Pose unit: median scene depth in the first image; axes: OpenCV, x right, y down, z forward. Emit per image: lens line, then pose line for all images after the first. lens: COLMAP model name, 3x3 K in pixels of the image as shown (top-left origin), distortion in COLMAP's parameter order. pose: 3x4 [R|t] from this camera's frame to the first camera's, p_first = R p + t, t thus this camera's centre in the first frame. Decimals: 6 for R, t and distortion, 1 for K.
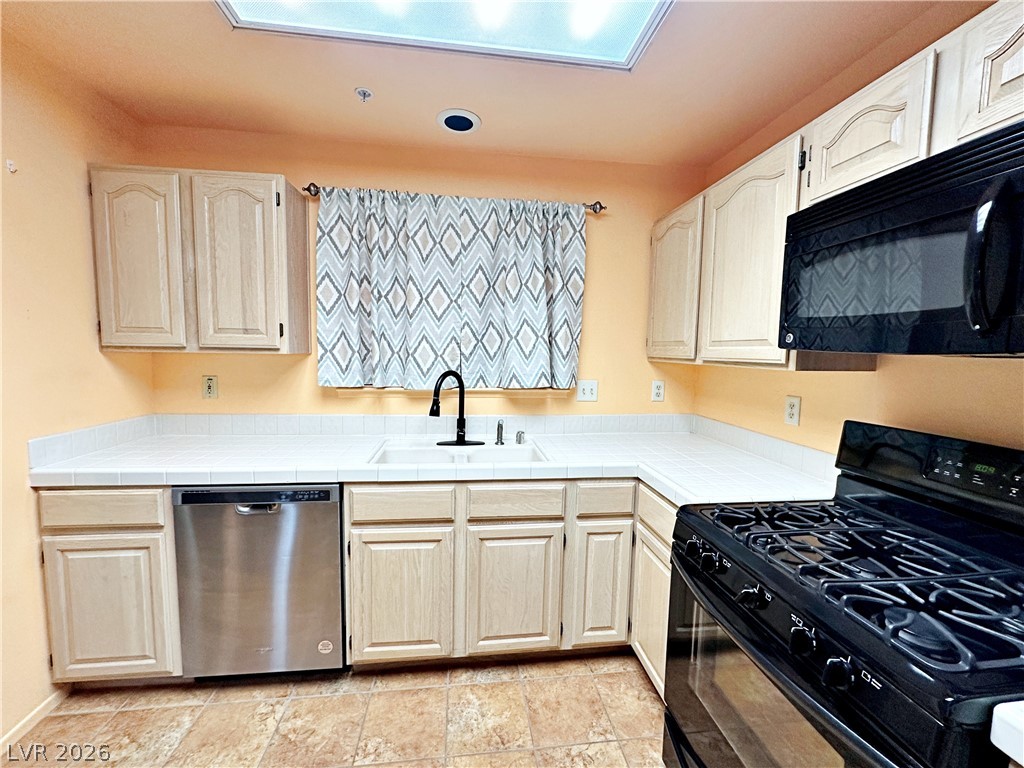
lens RADIAL K [[407.7, 0, 504.4], [0, 407.7, 385.4], [0, 0, 1]] dist [-0.009856, 0.000987]
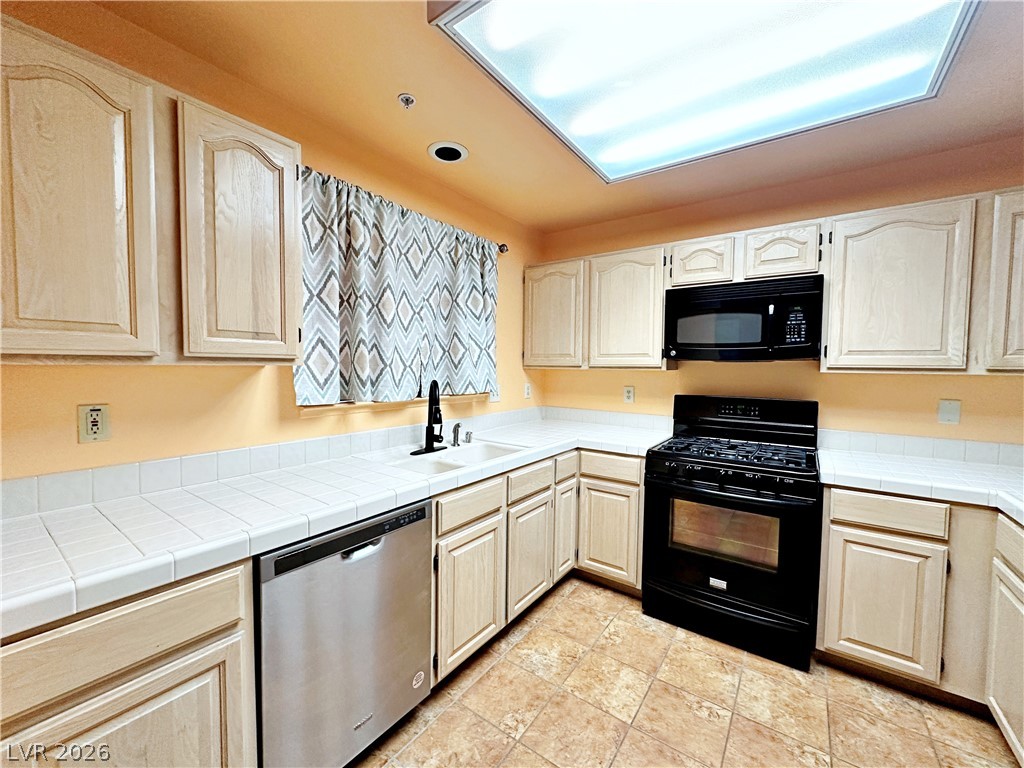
lens RADIAL K [[407.7, 0, 509.5], [0, 407.7, 384.7], [0, 0, 1]] dist [-0.009856, 0.000987]
pose [[0.685459, -0.046406, 0.726631, -0.741629], [0.068316, 0.997663, -0.000730, -0.010371], [-0.724899, 0.050141, 0.687027, 0.140091]]
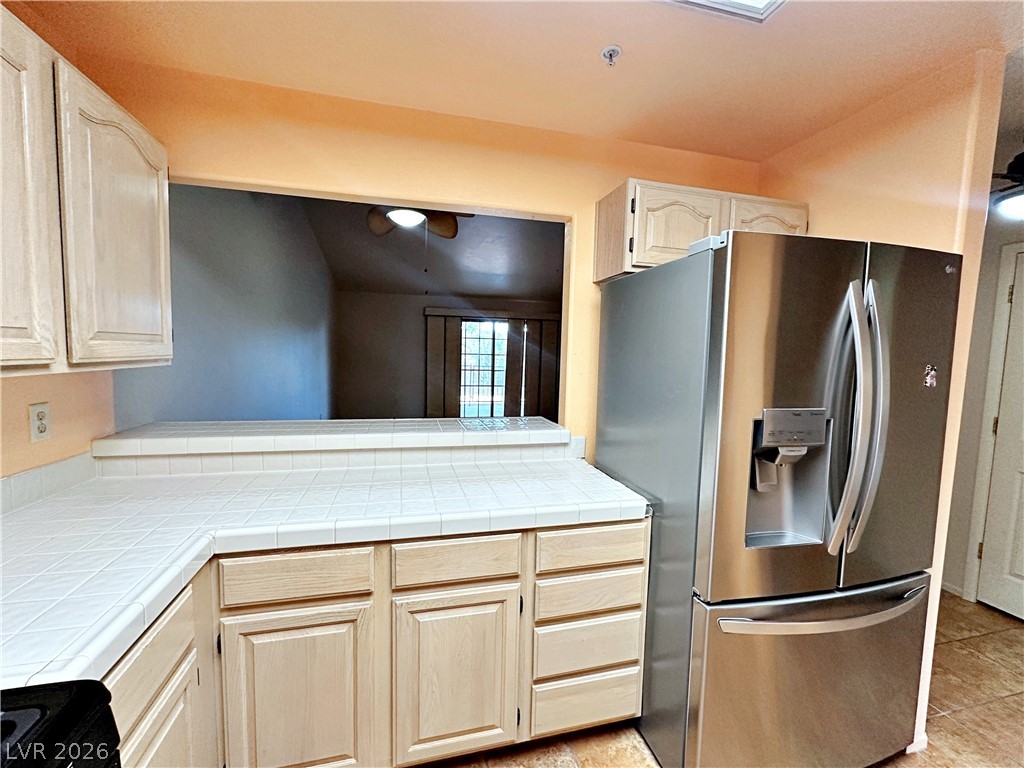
lens RADIAL K [[426.8, 0, 510.7], [0, 426.8, 384.0], [0, 0, 1]] dist [-0.008468, 0.000605]
pose [[-0.990864, -0.036923, -0.129713, 0.060901], [-0.057887, 0.985128, 0.161779, -0.064157], [0.121811, 0.167810, -0.978265, 0.563869]]
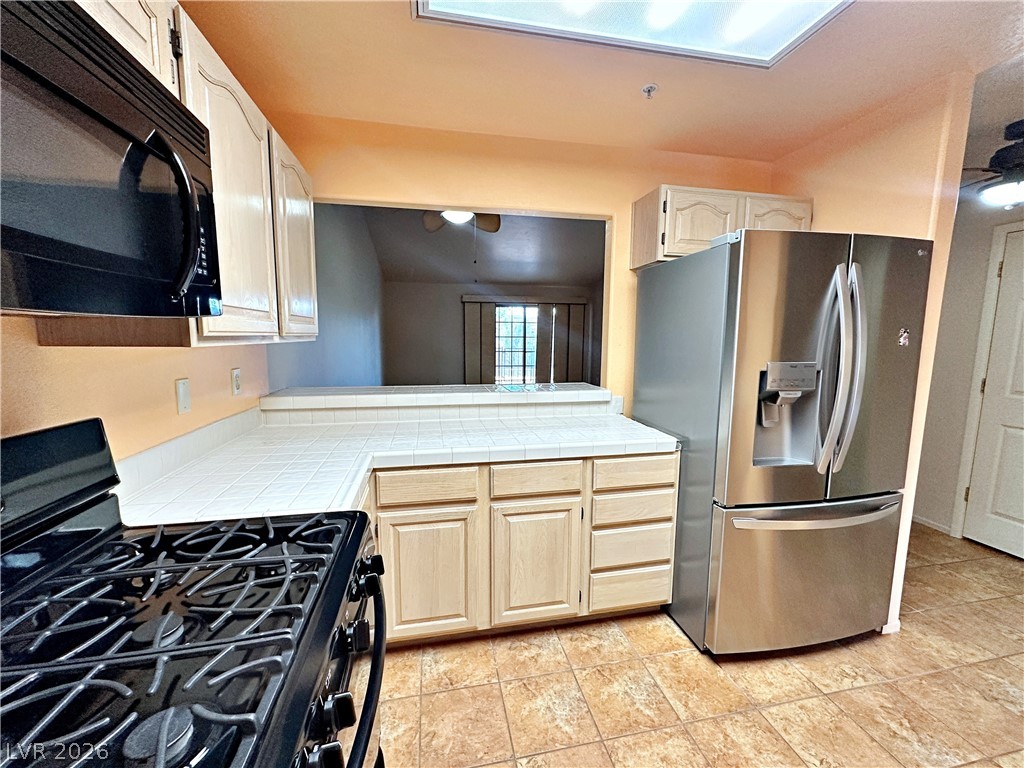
lens RADIAL K [[407.7, 0, 510.0], [0, 407.7, 384.1], [0, 0, 1]] dist [-0.009856, 0.000987]
pose [[-0.997044, -0.019750, -0.074250, 0.167238], [-0.034622, 0.978210, 0.204713, -0.054436], [0.068589, 0.206678, -0.976002, 0.744821]]
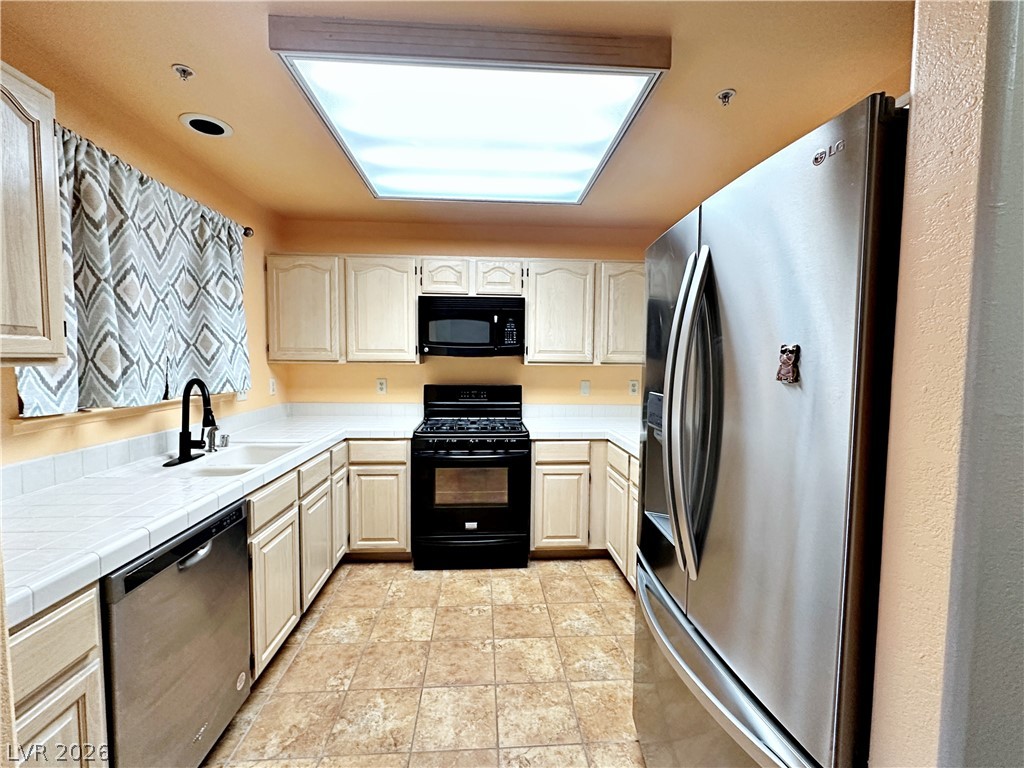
lens RADIAL K [[436.8, 0, 509.8], [0, 436.8, 385.2], [0, 0, 1]] dist [-0.012789, 0.000691]
pose [[0.064266, -0.079158, 0.994788, -1.043494], [0.080966, 0.993976, 0.073863, -0.035701], [-0.994643, 0.075798, 0.070288, 0.215726]]
